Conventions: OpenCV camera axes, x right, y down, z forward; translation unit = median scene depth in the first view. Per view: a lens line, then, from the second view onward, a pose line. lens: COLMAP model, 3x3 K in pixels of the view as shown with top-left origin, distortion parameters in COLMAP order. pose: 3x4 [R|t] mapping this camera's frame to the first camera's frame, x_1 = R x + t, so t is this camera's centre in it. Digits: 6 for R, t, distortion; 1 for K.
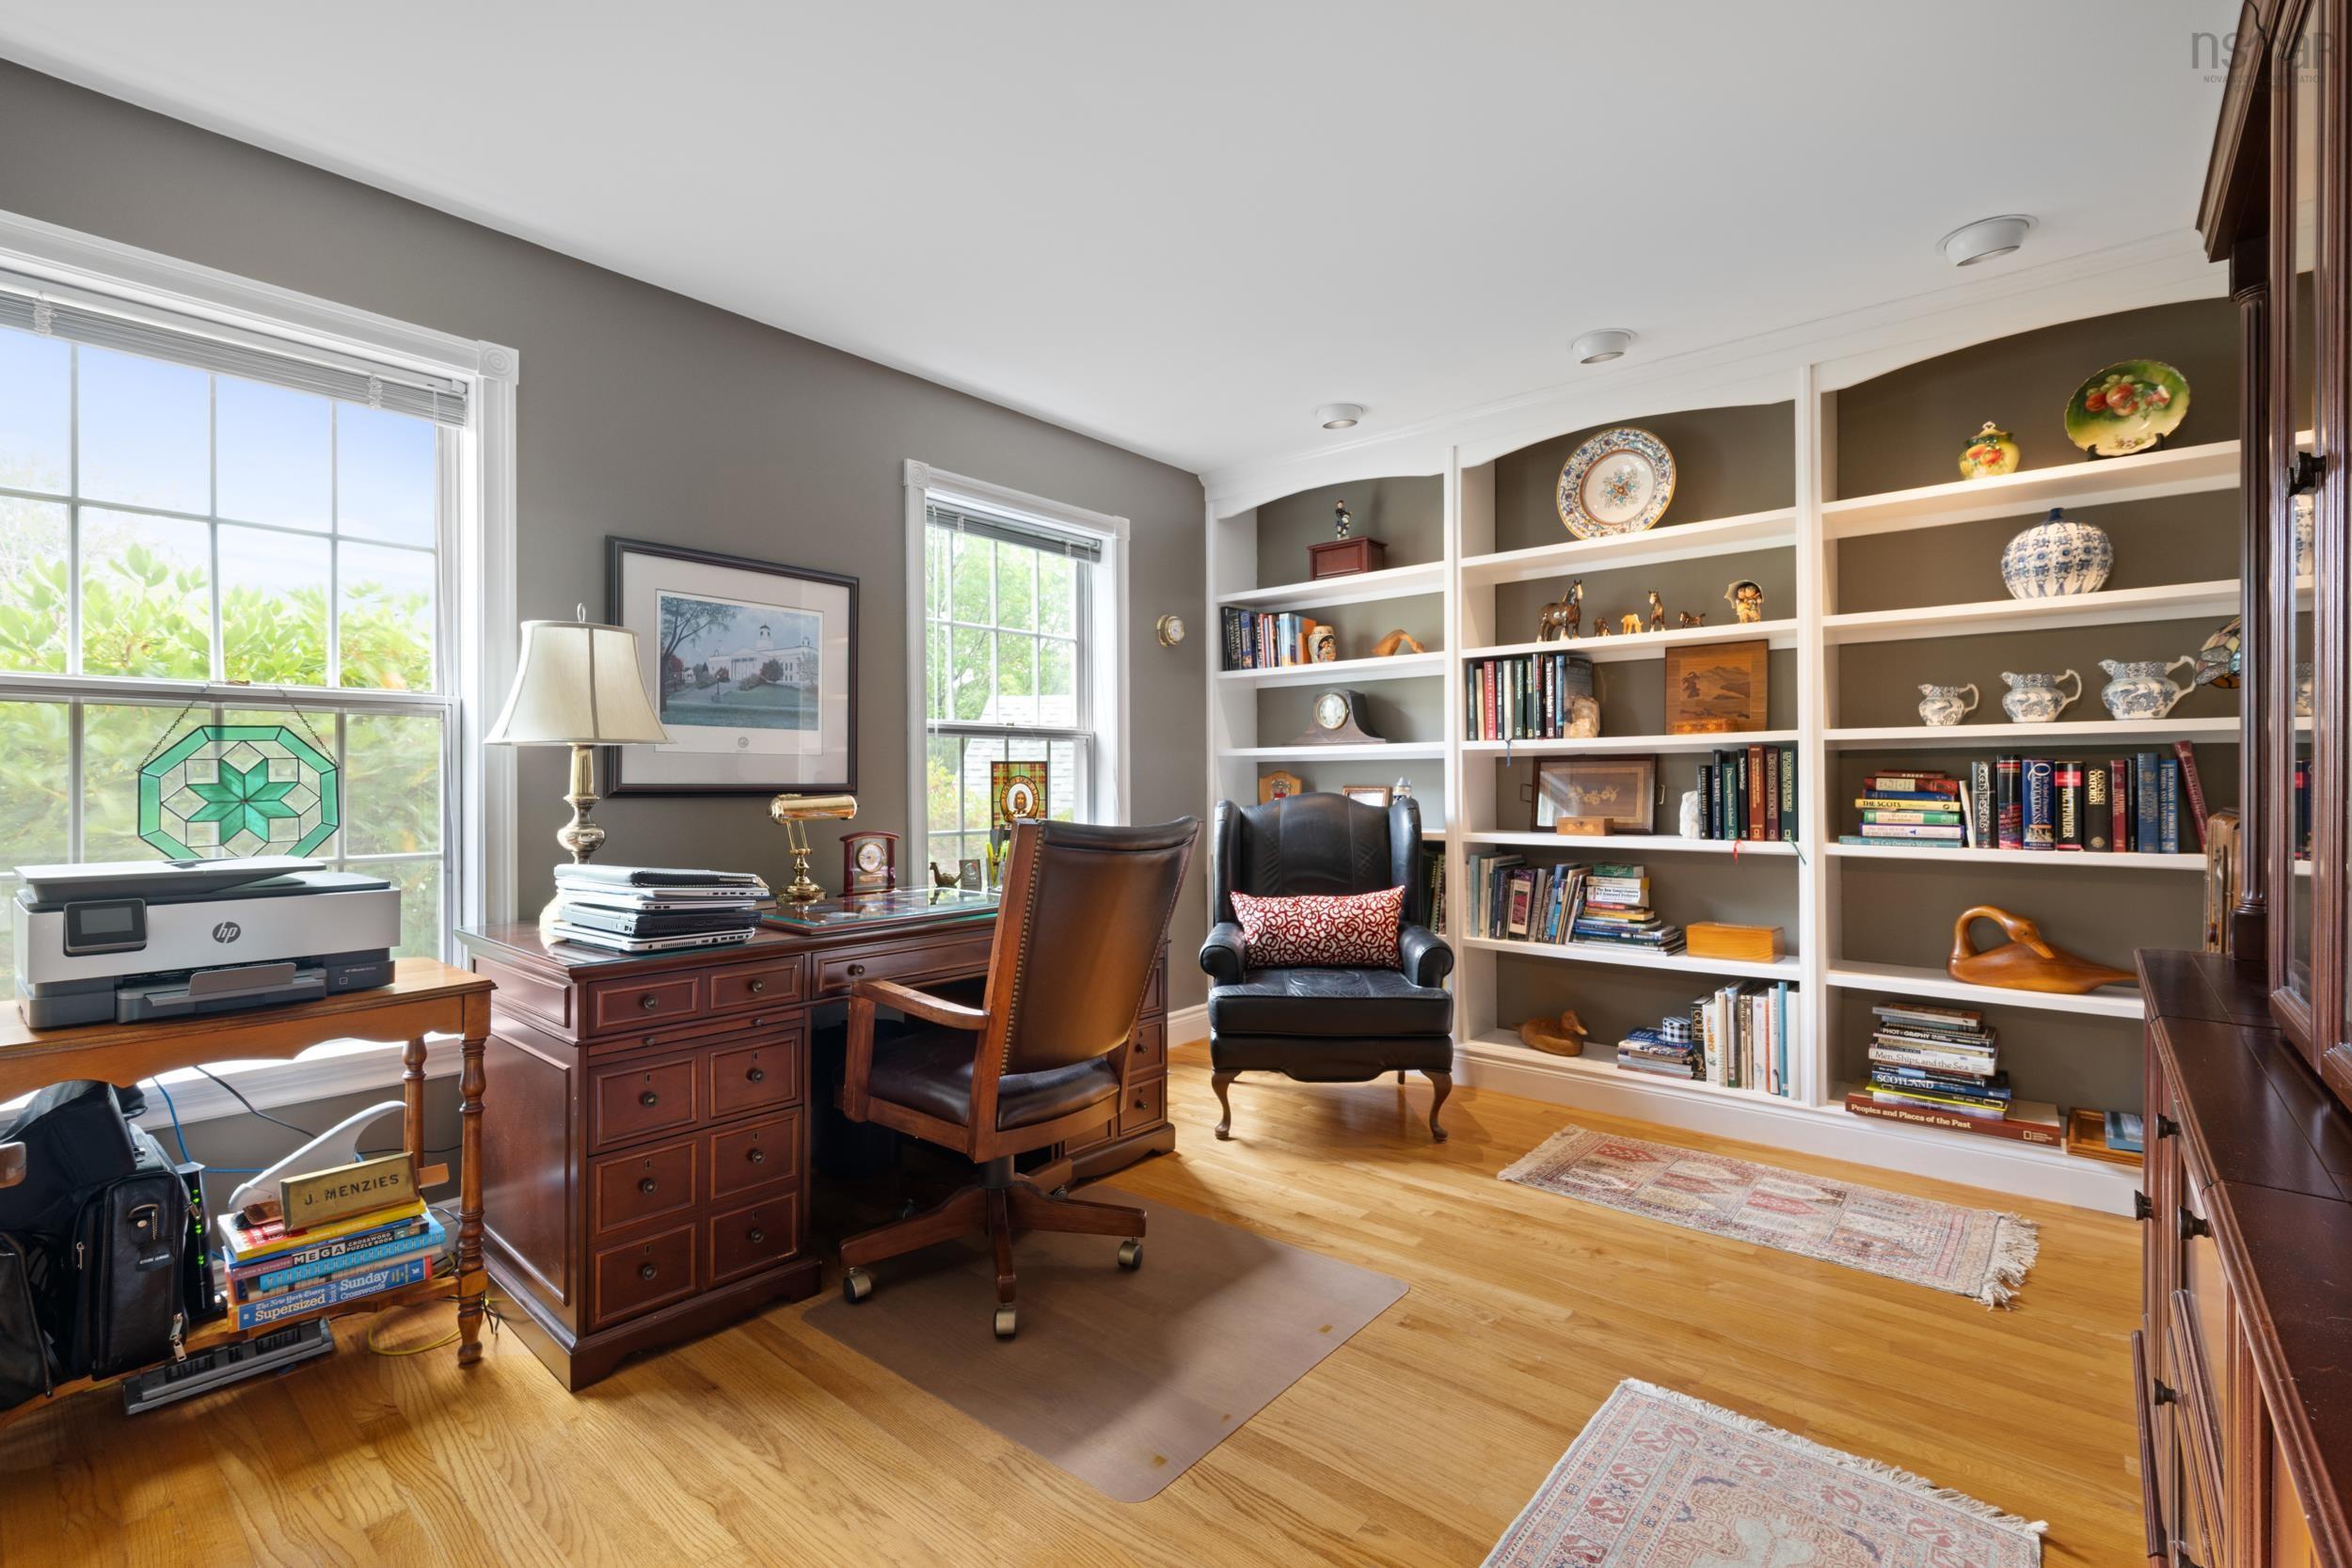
lens RADIAL K [[1043.0, 0, 1182.2], [0, 1043.0, 782.7], [0, 0, 1]] dist [-0.001959, 0.000167]
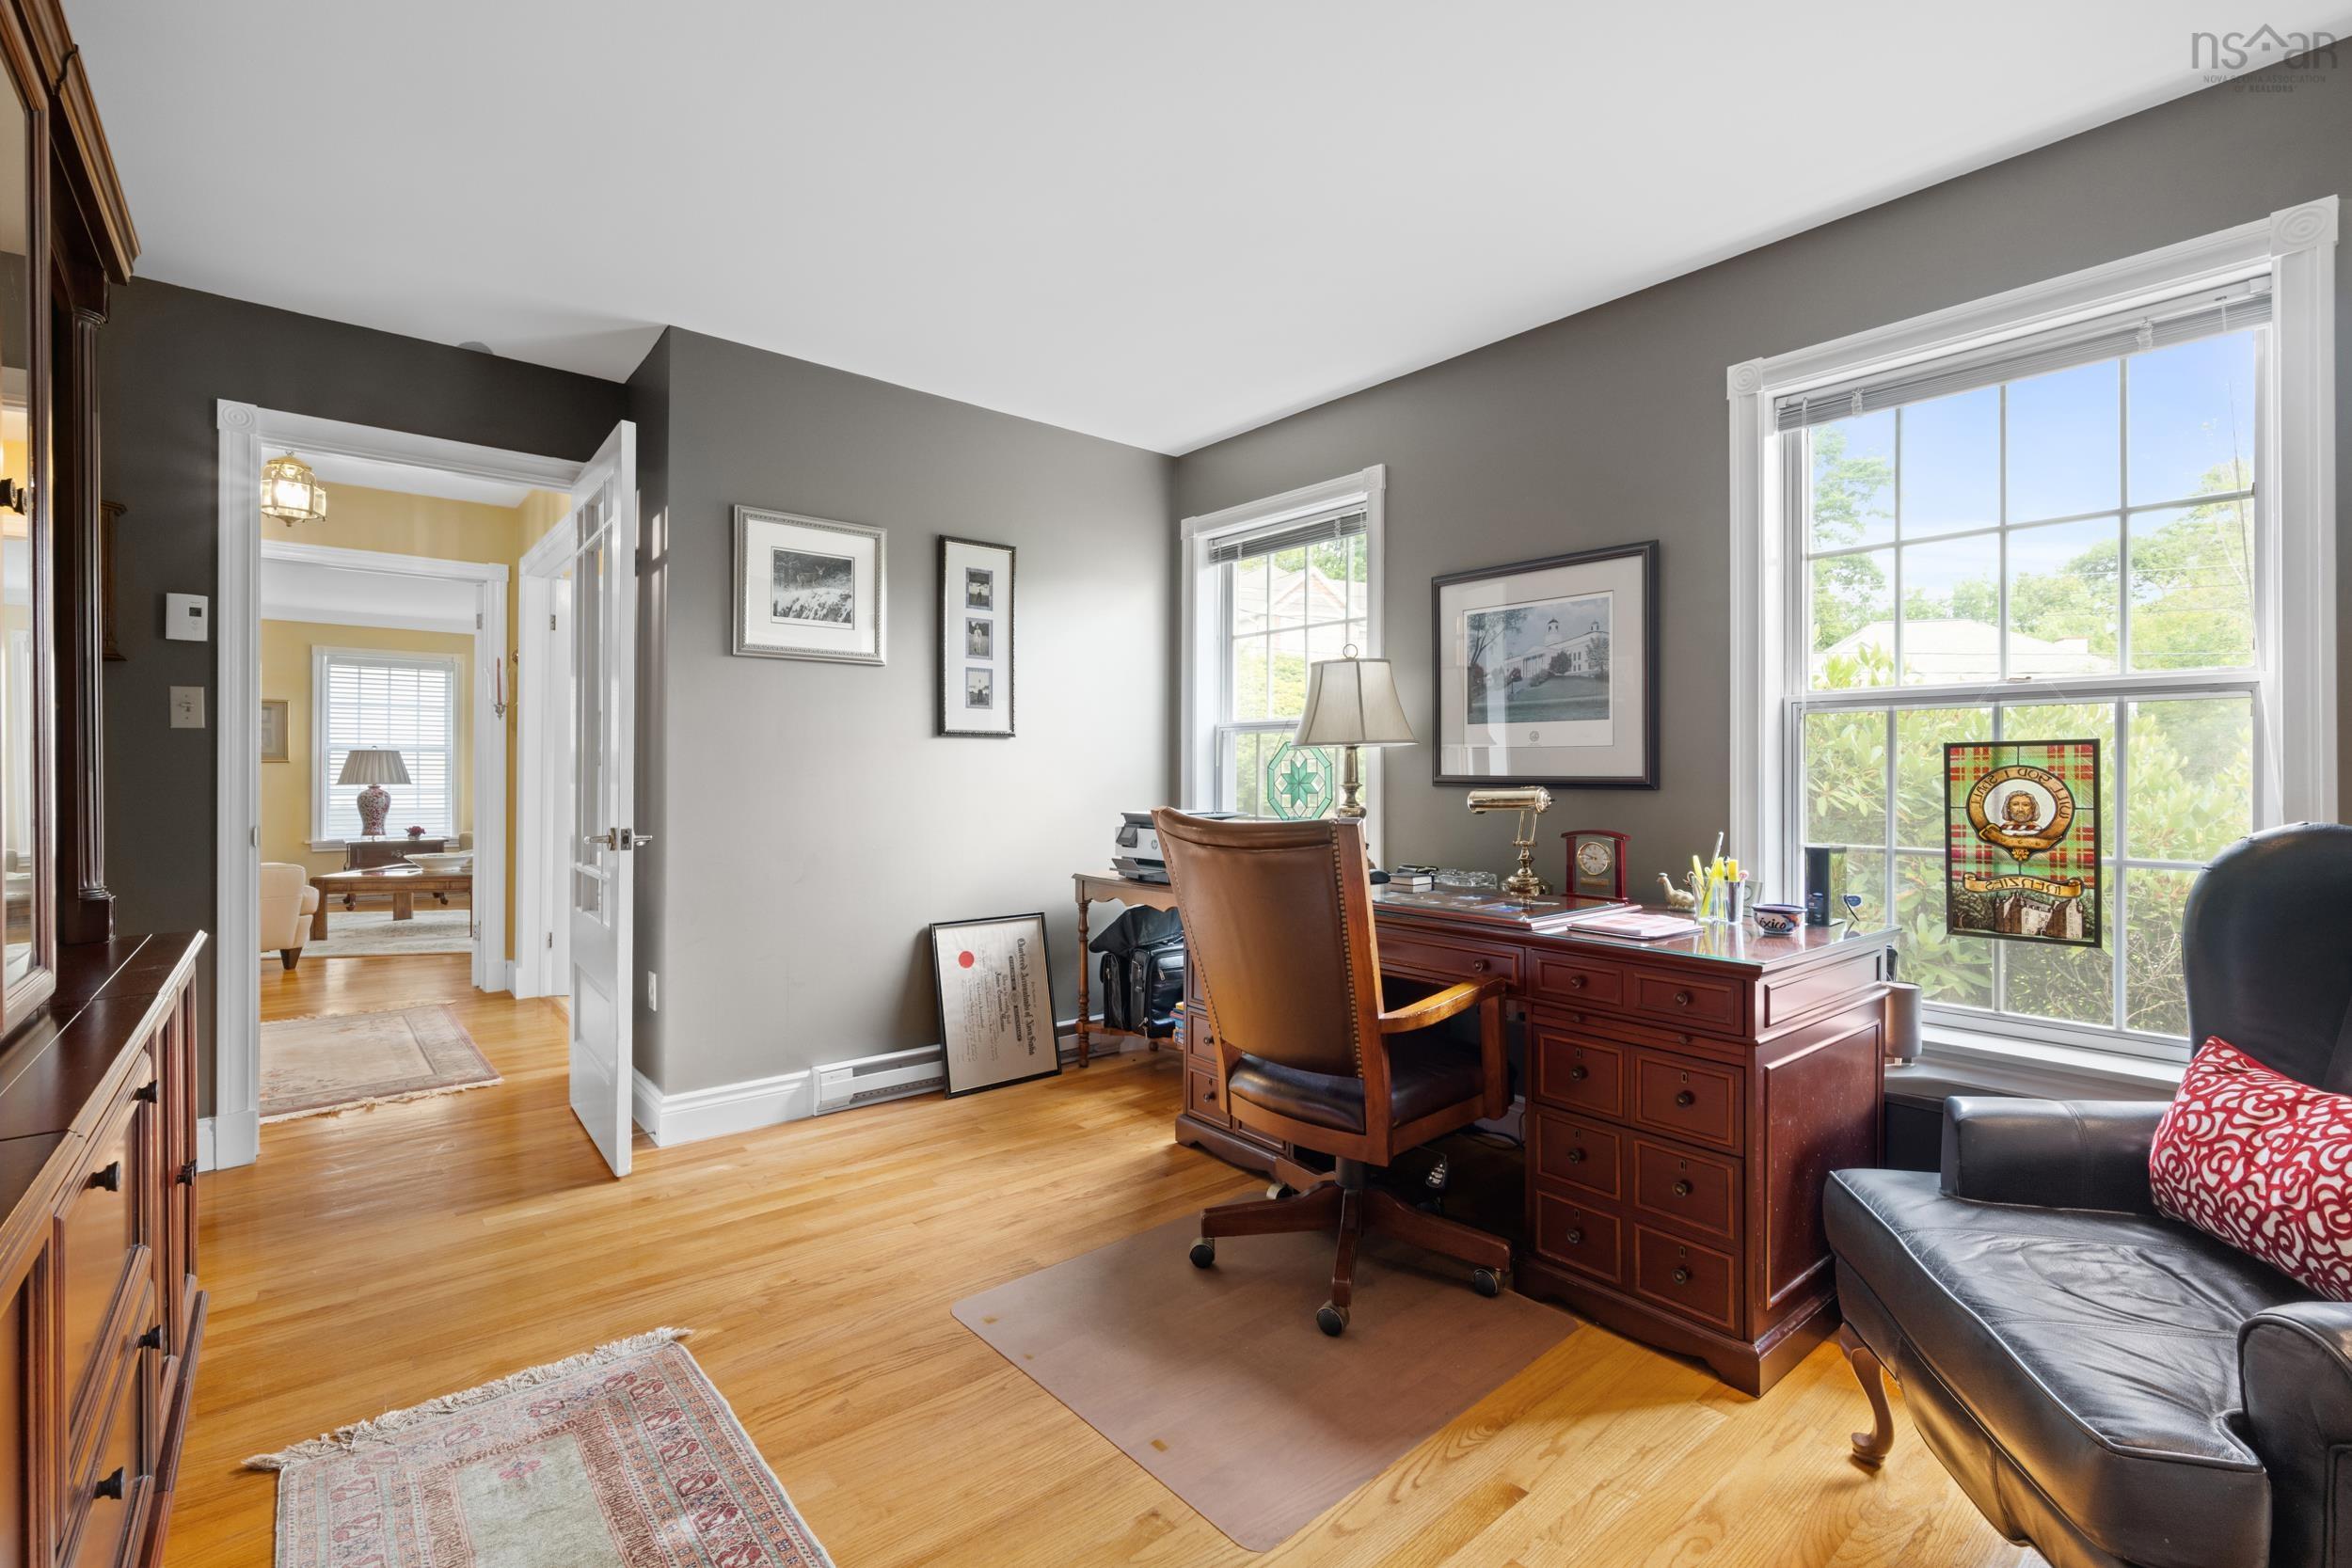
lens RADIAL K [[1043.0, 0, 1177.4], [0, 1043.0, 775.6], [0, 0, 1]] dist [-0.001959, 0.000167]
pose [[-0.162907, 0.010732, -0.986583, 0.662473], [0.001432, 0.999942, 0.010640, -0.010606], [0.986640, 0.000320, -0.162913, 0.805763]]
